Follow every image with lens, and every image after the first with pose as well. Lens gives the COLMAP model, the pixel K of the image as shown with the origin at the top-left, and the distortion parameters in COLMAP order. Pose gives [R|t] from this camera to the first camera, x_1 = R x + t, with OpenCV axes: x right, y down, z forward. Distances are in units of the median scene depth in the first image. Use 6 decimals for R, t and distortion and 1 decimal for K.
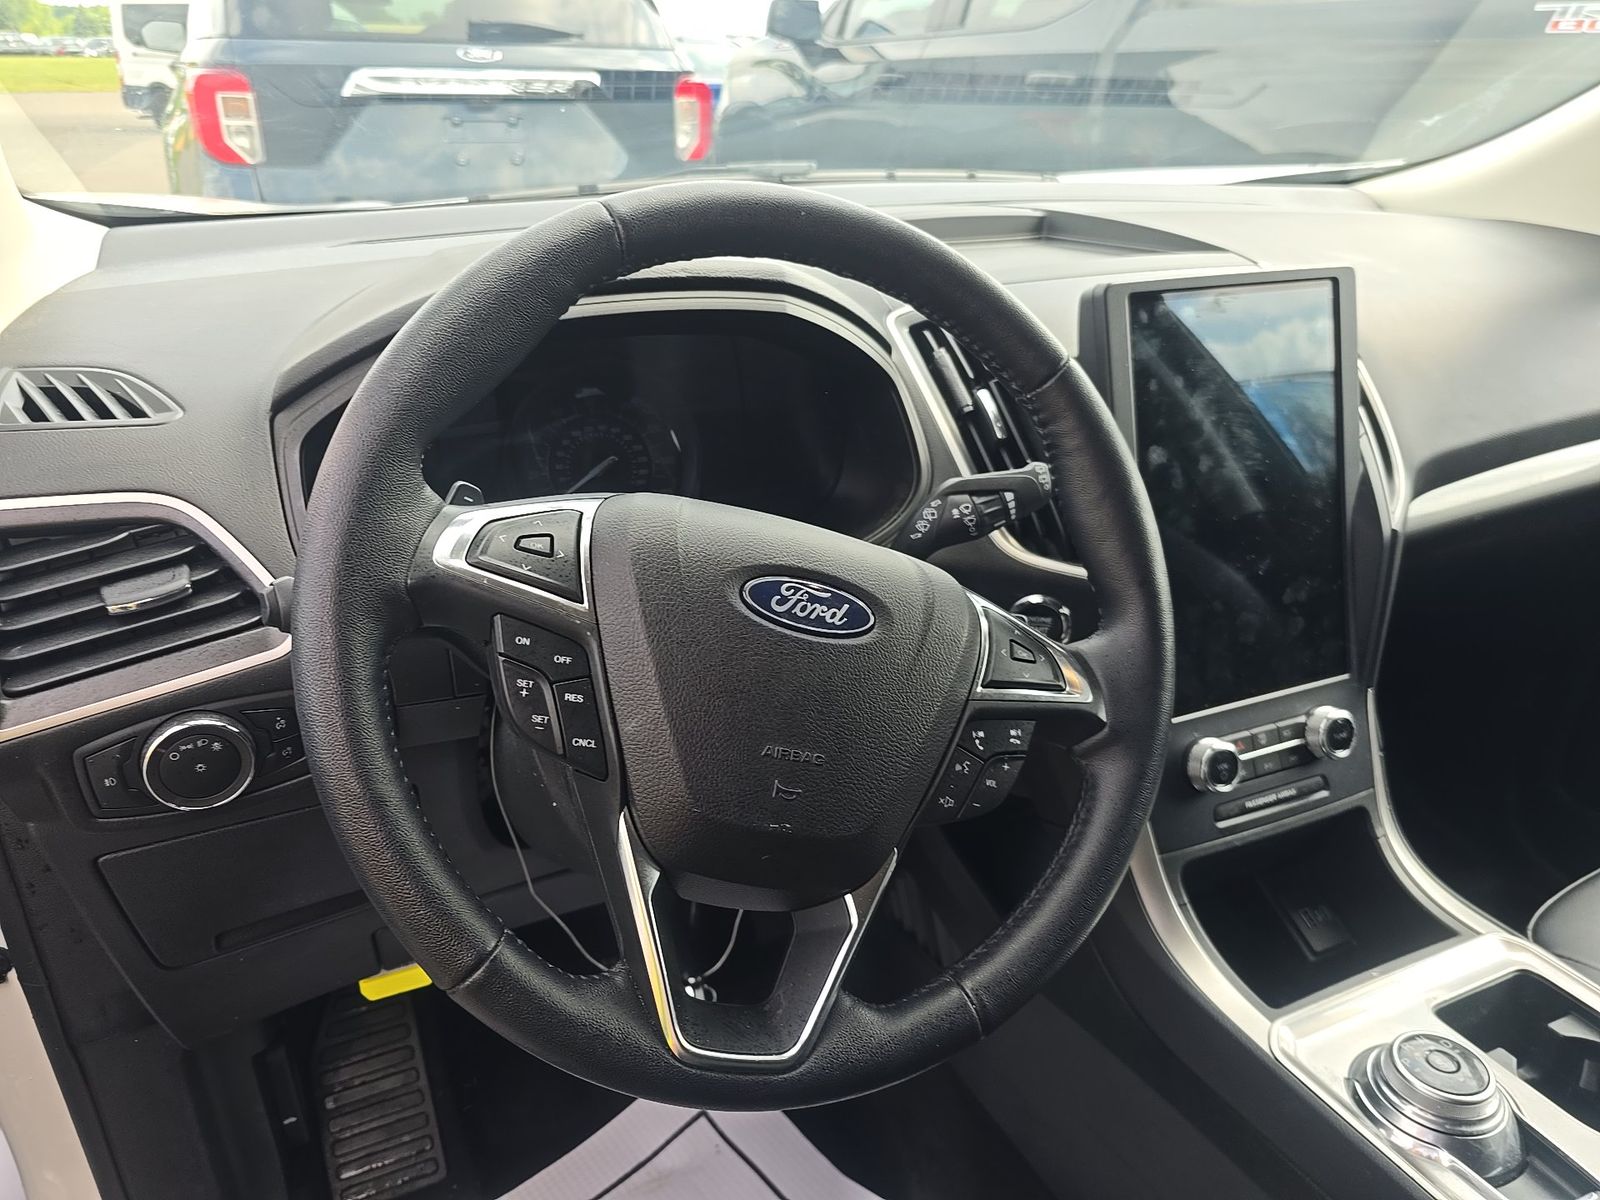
lens RADIAL K [[1049.4, 0, 802.5], [0, 1049.4, 560.4], [0, 0, 1]] dist [0.044078, -0.032771]
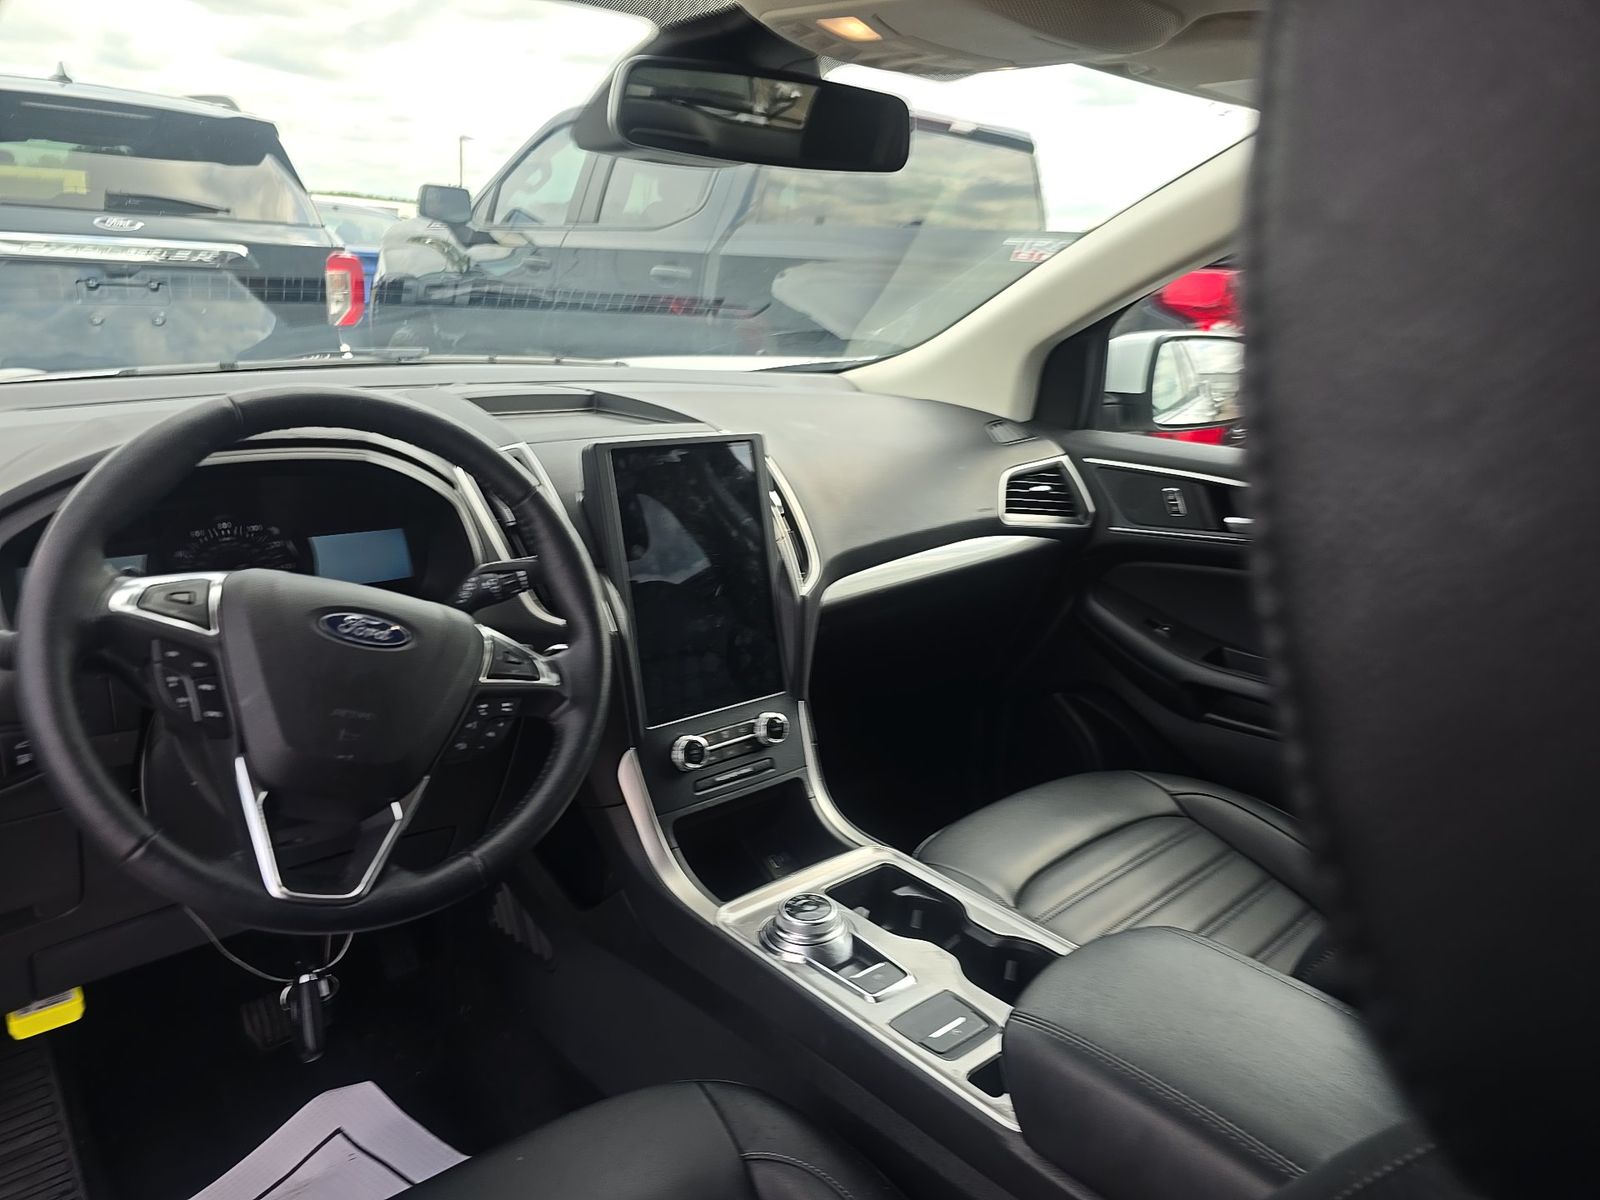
lens RADIAL K [[1049.4, 0, 802.5], [0, 1049.4, 560.4], [0, 0, 1]] dist [0.044078, -0.032771]
pose [[0.958501, -0.033959, 0.283059, 0.139763], [0.072698, 0.989171, -0.127497, 0.138042], [-0.275664, 0.142784, 0.950591, -0.566784]]
